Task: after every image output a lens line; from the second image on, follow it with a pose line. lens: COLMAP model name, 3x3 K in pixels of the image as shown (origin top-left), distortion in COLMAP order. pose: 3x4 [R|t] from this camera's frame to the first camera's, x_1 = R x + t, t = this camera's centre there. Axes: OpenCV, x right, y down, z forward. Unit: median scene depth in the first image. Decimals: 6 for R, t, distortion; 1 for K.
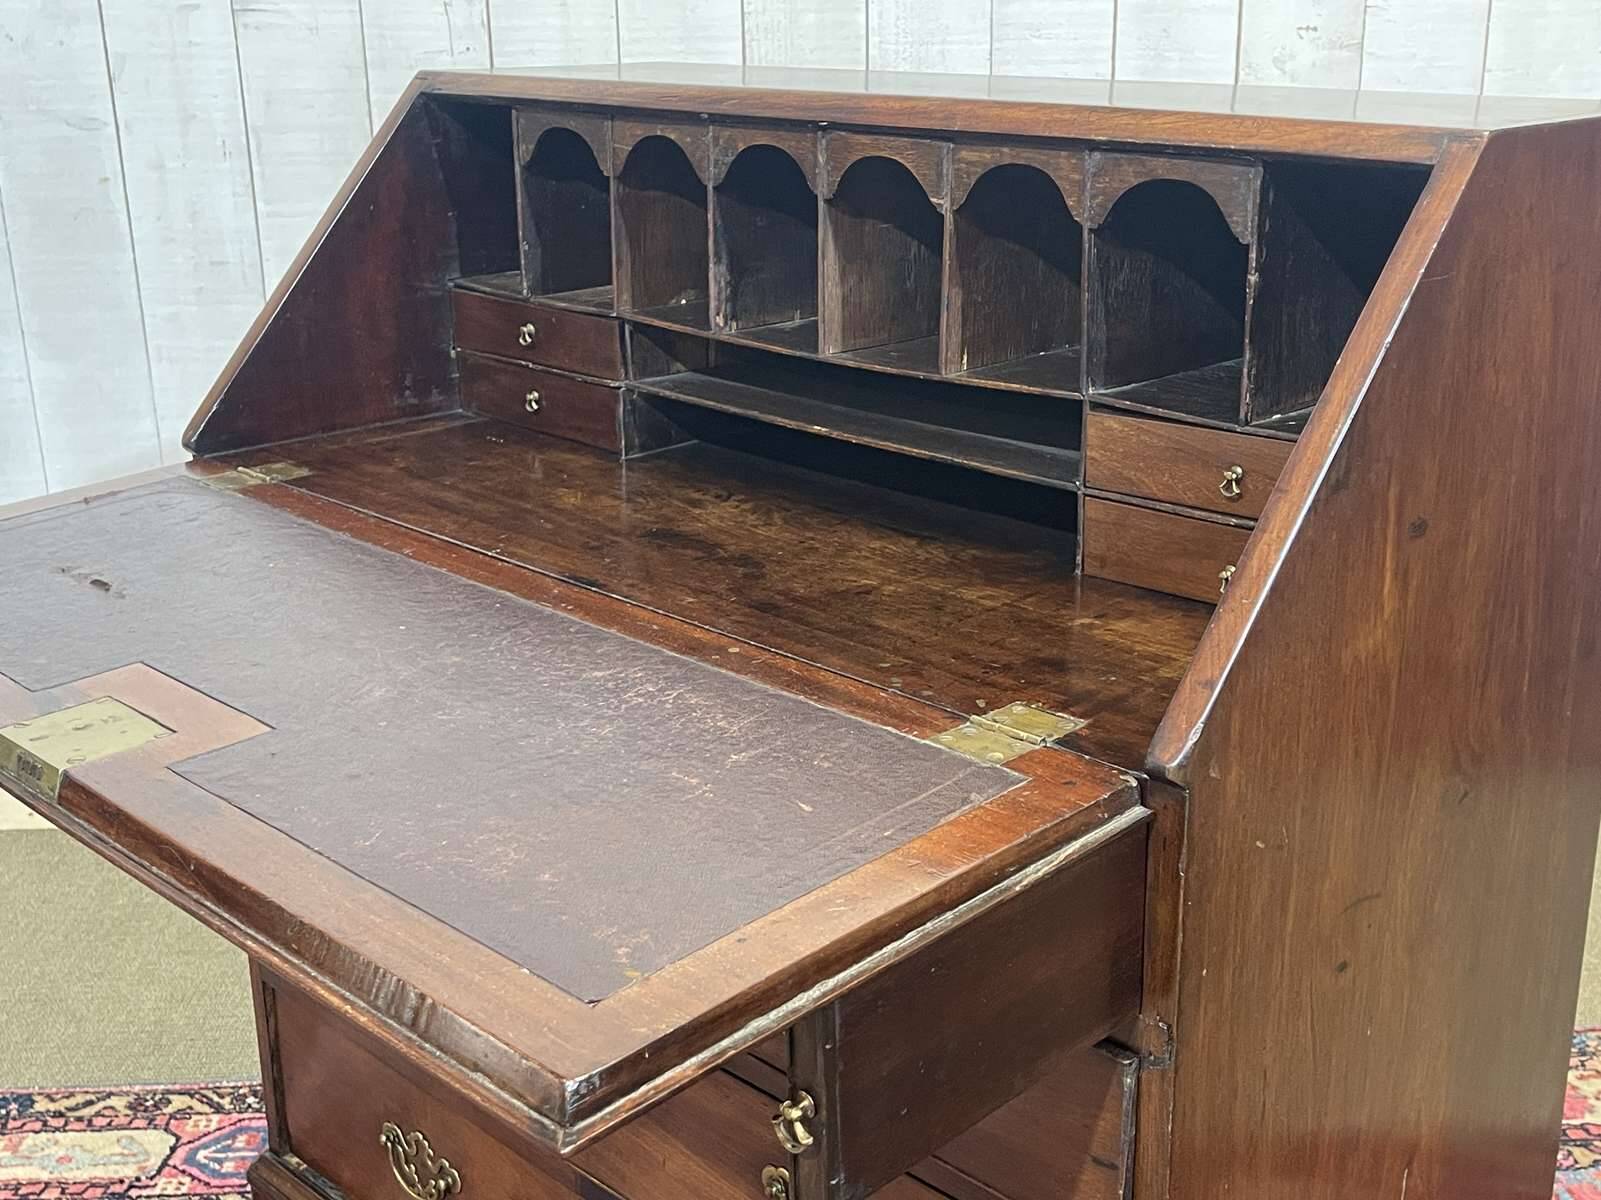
lens RADIAL K [[1884.6, 0, 822.2], [0, 1884.6, 616.8], [0, 0, 1]] dist [0.032033, 0.000000]
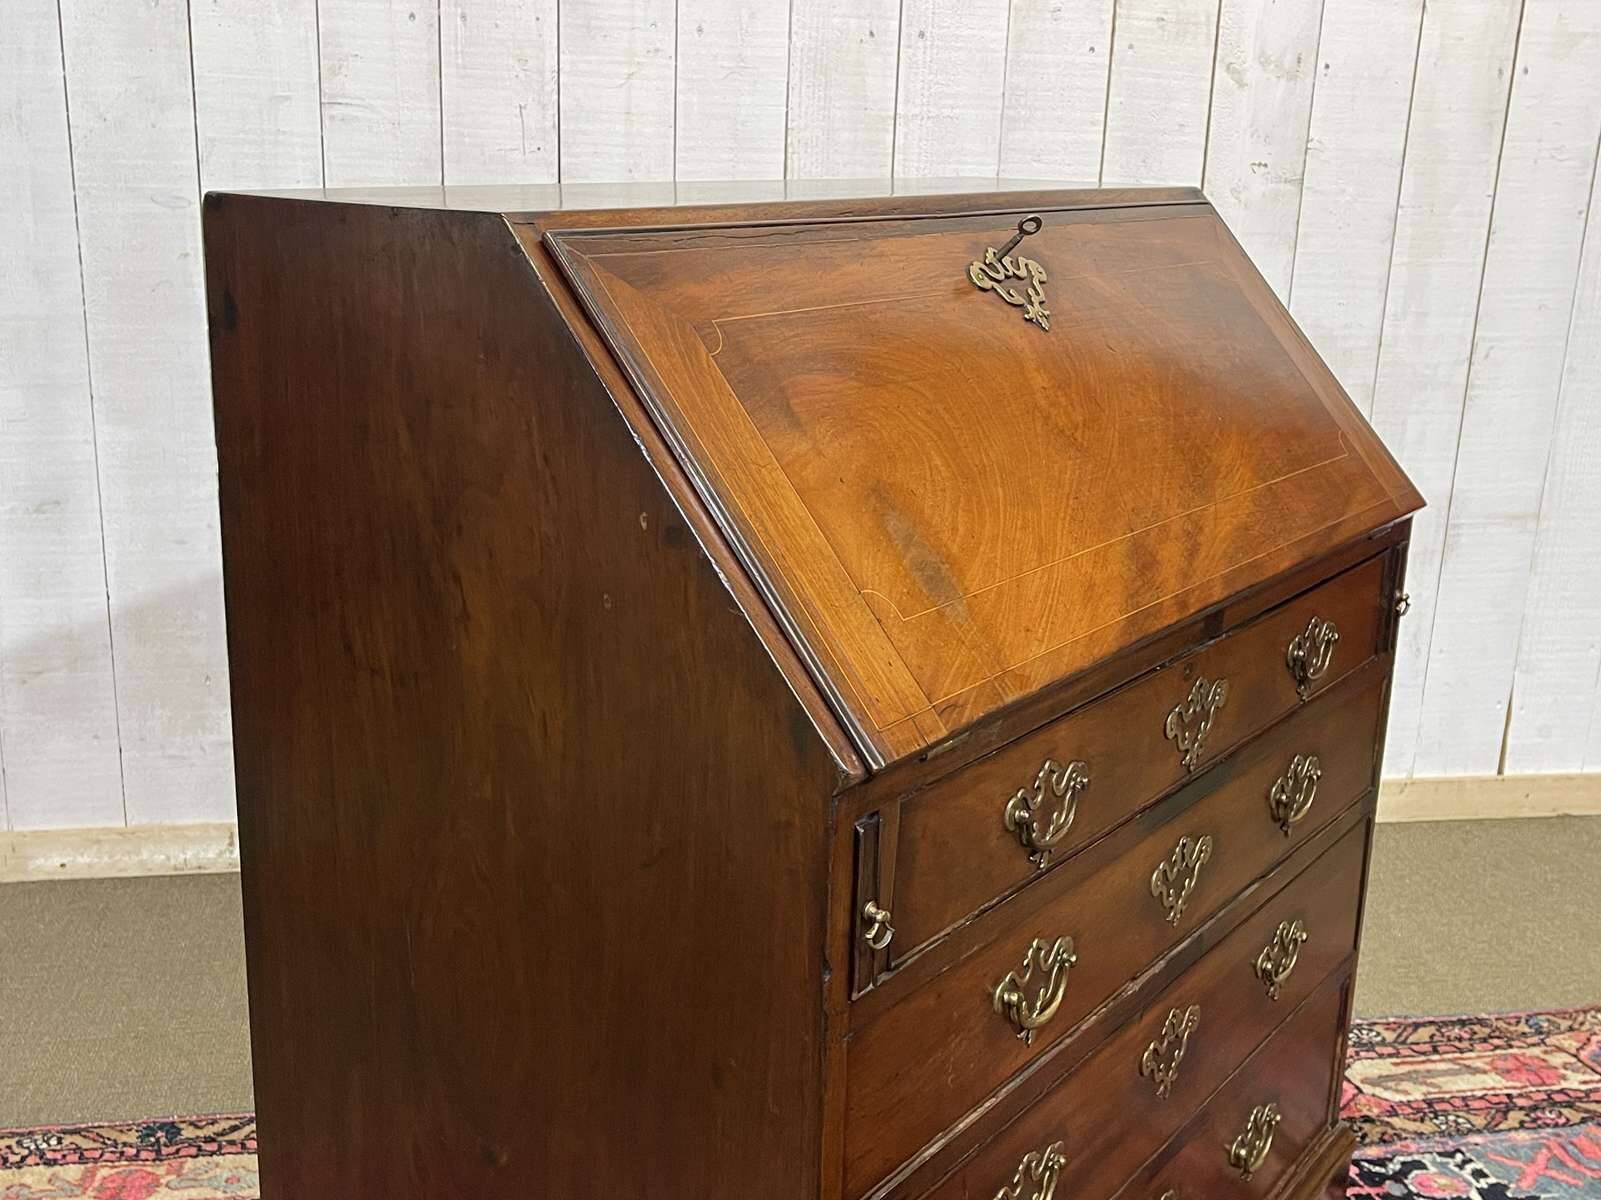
lens RADIAL K [[1780.2, 0, 802.1], [0, 1780.2, 620.8], [0, 0, 1]] dist [0.032004, 0.000000]
pose [[0.986428, 0.003027, 0.164164, -0.345710], [0.004394, 0.998985, -0.044823, 0.032819], [-0.164133, 0.044936, 0.985414, -0.049902]]
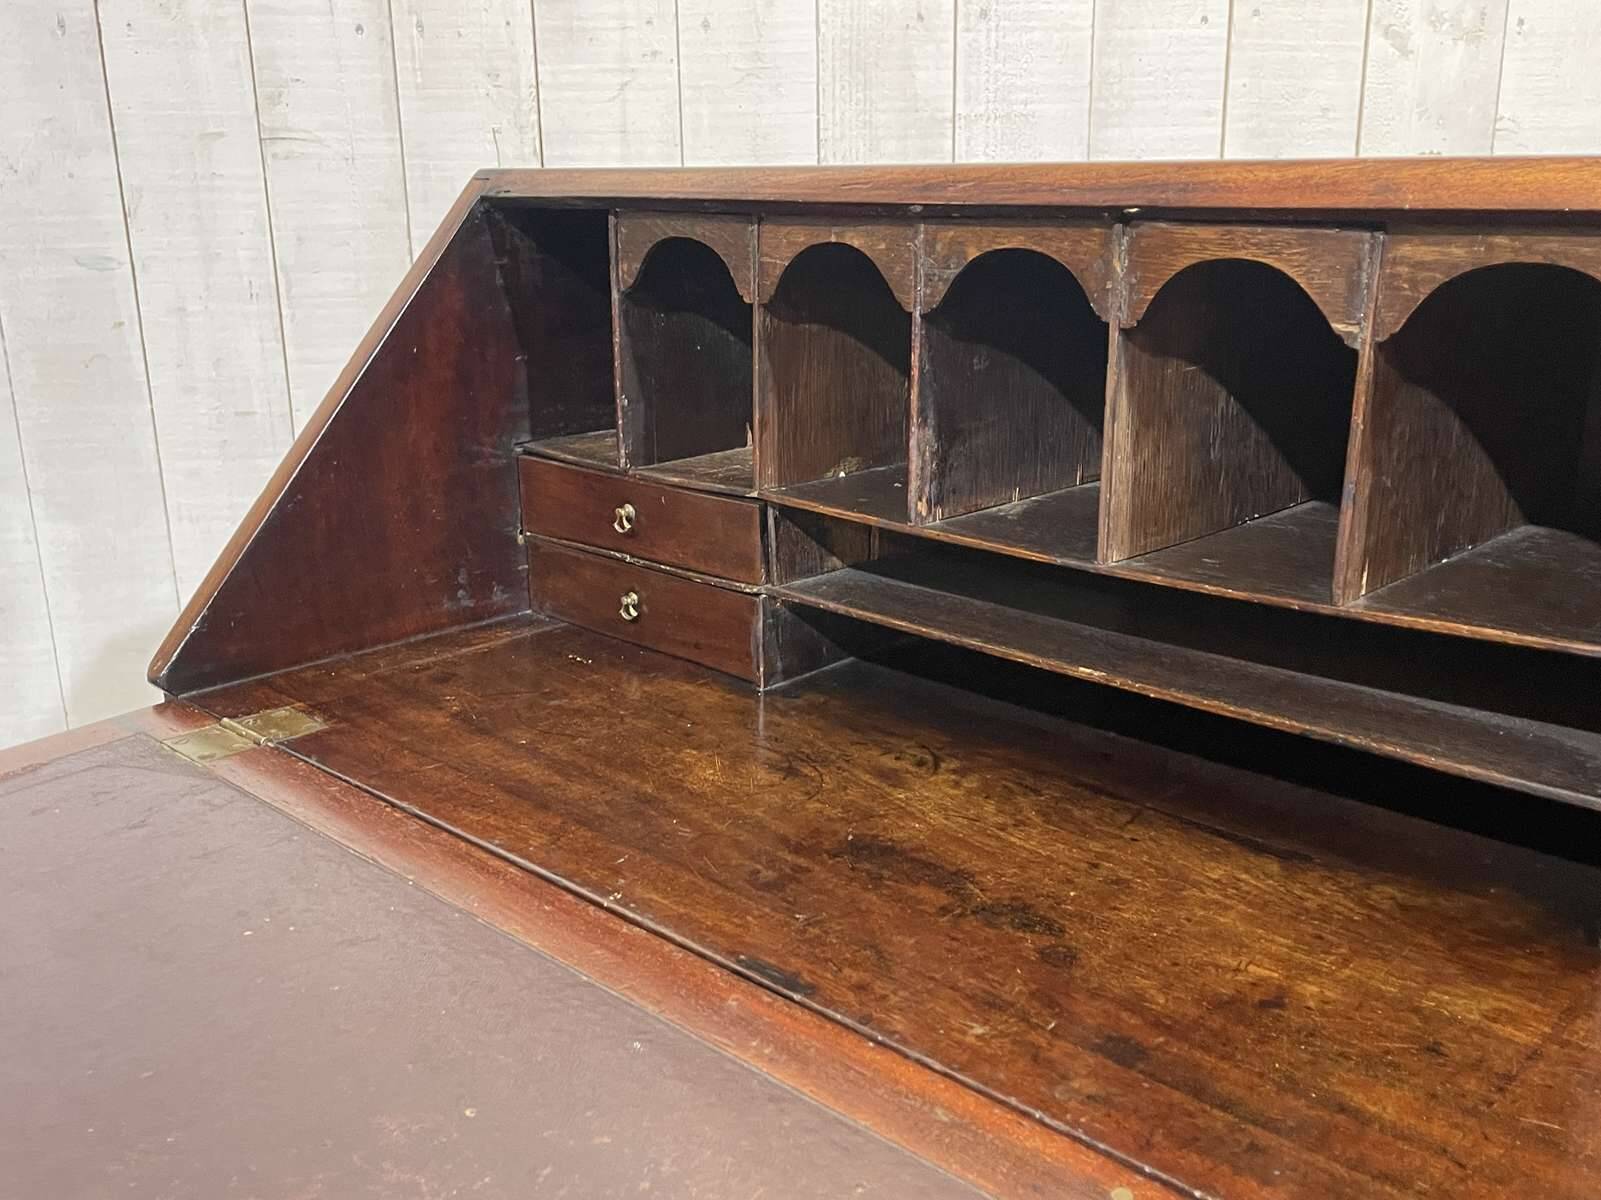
lens RADIAL K [[1554.7, 0, 794.3], [0, 1554.7, 613.1], [0, 0, 1]] dist [0.030847, 0.000000]
pose [[0.999936, -0.007120, 0.008843, -0.104612], [0.007537, 0.998815, -0.048082, -0.090547], [-0.008490, 0.048146, 0.998804, 0.430289]]
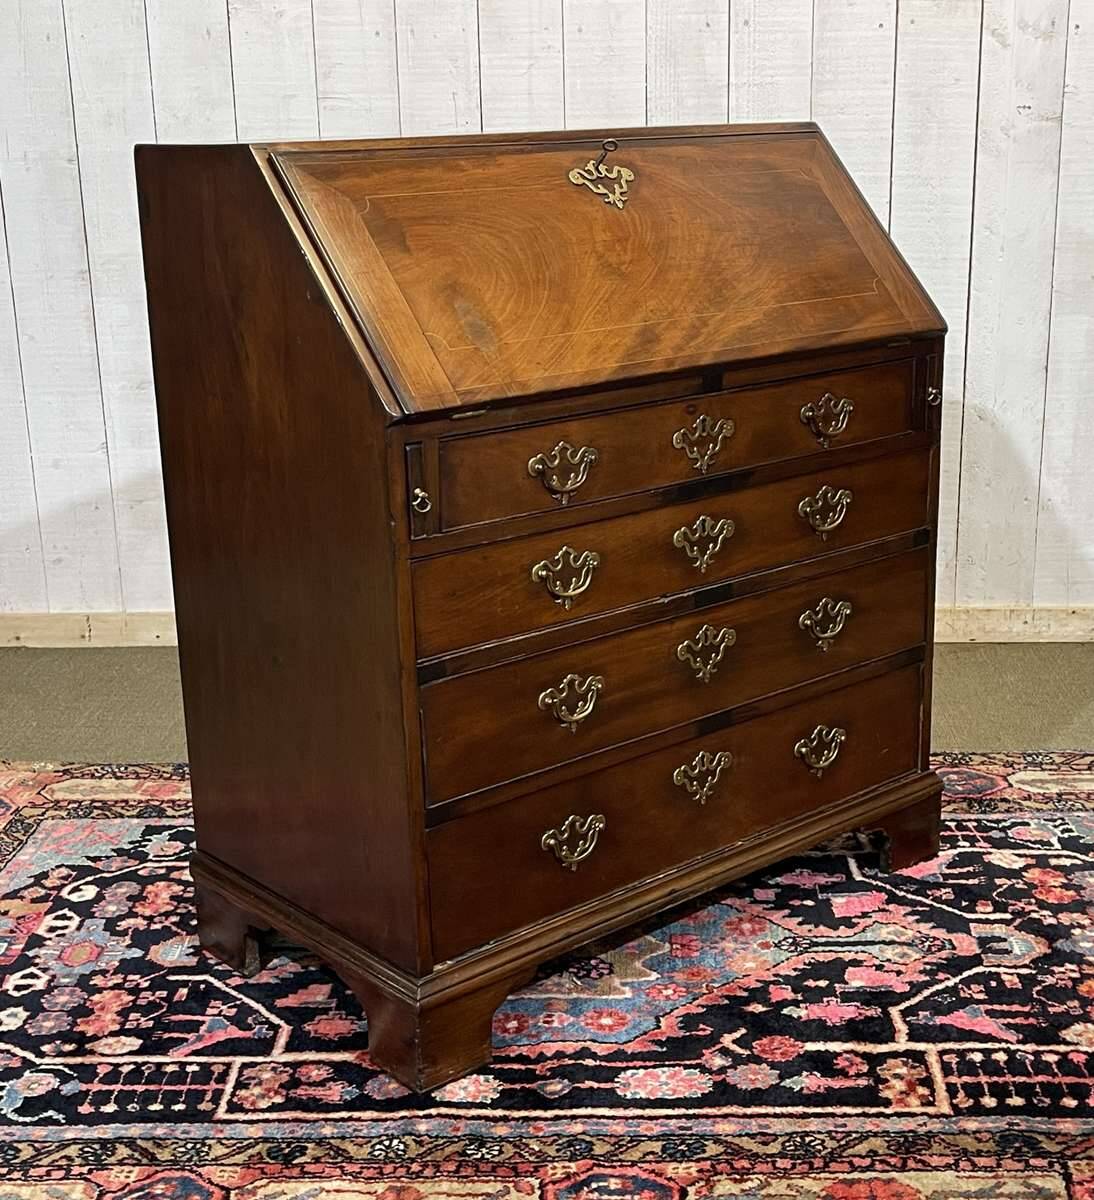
lens RADIAL K [[1775.9, 0, 580.1], [0, 1775.9, 623.4], [0, 0, 1]] dist [0.034823, 0.000000]
pose [[0.997837, 0.015514, -0.063874, 0.004521], [-0.017715, 0.999264, -0.034033, 0.256998], [0.063299, 0.035091, 0.997377, -0.704157]]
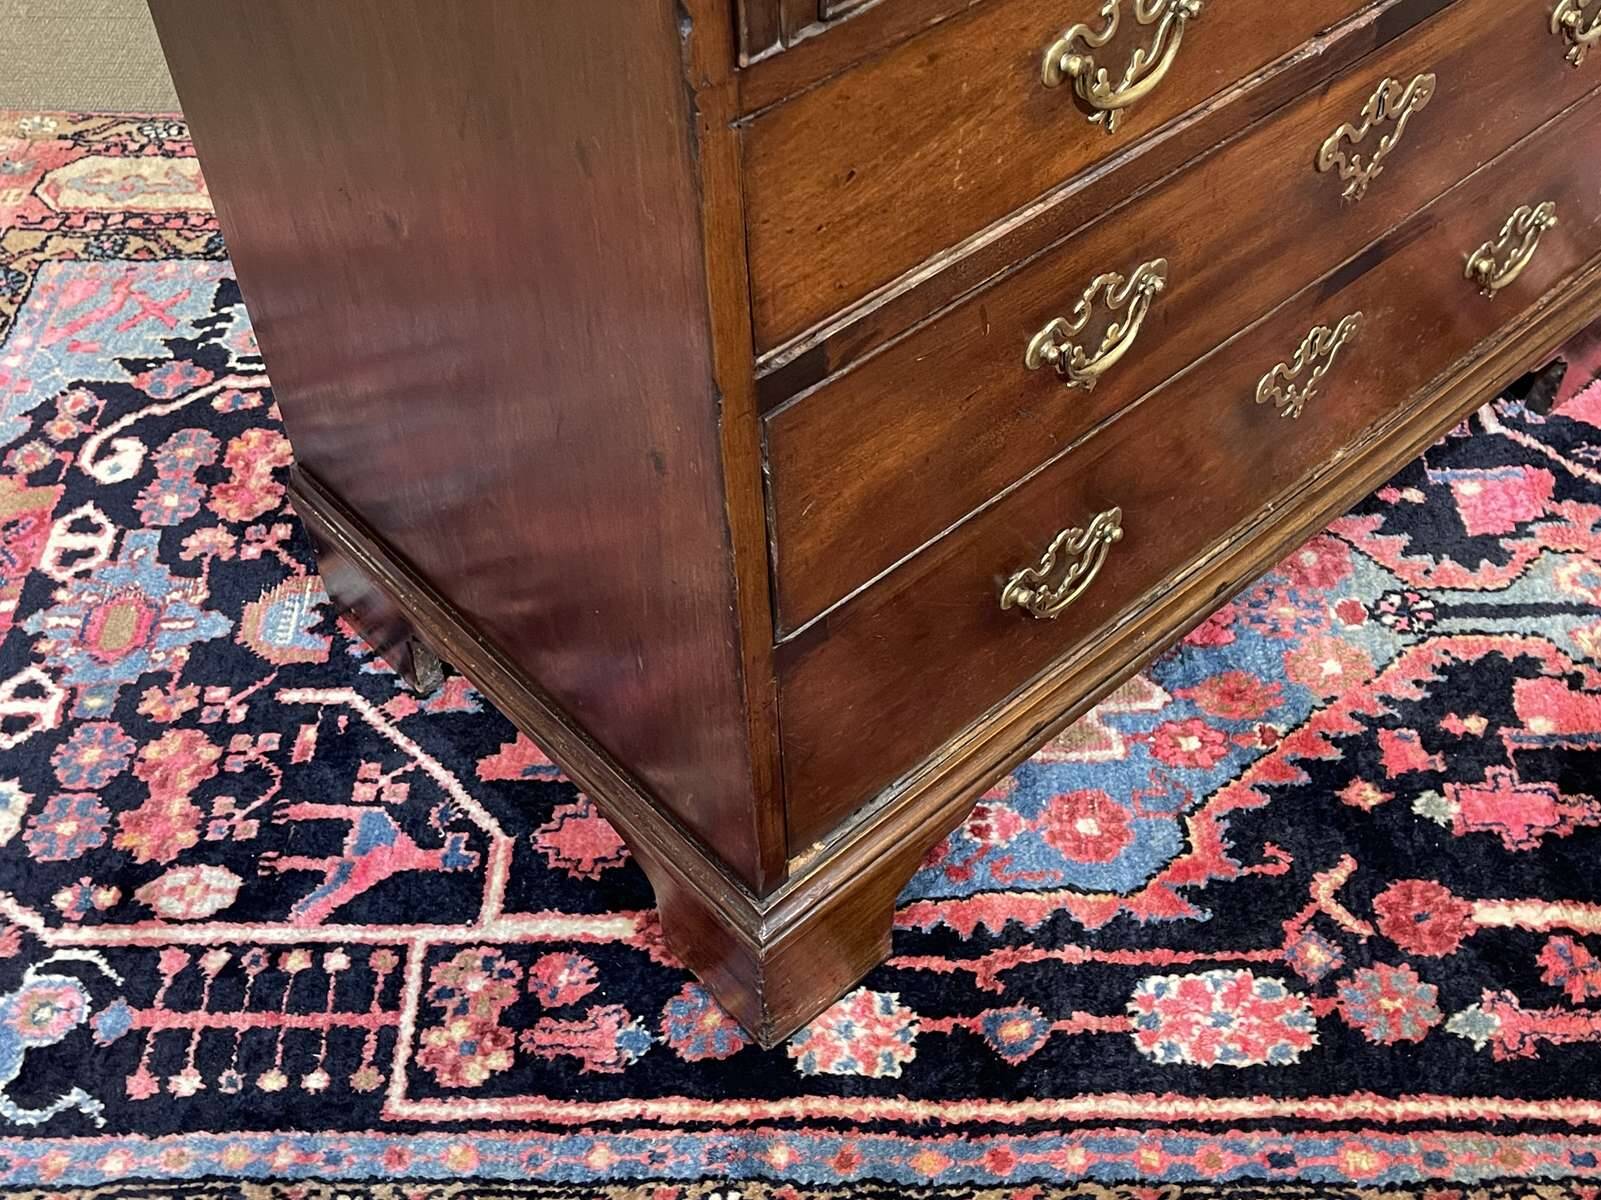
lens RADIAL K [[1780.2, 0, 800.6], [0, 1780.2, 617.5], [0, 0, 1]] dist [0.032004, 0.000000]
pose [[0.998304, 0.036207, -0.045588, -0.170567], [-0.009668, 0.875310, 0.483466, 0.051657], [0.057409, -0.482205, 0.874175, 0.171200]]
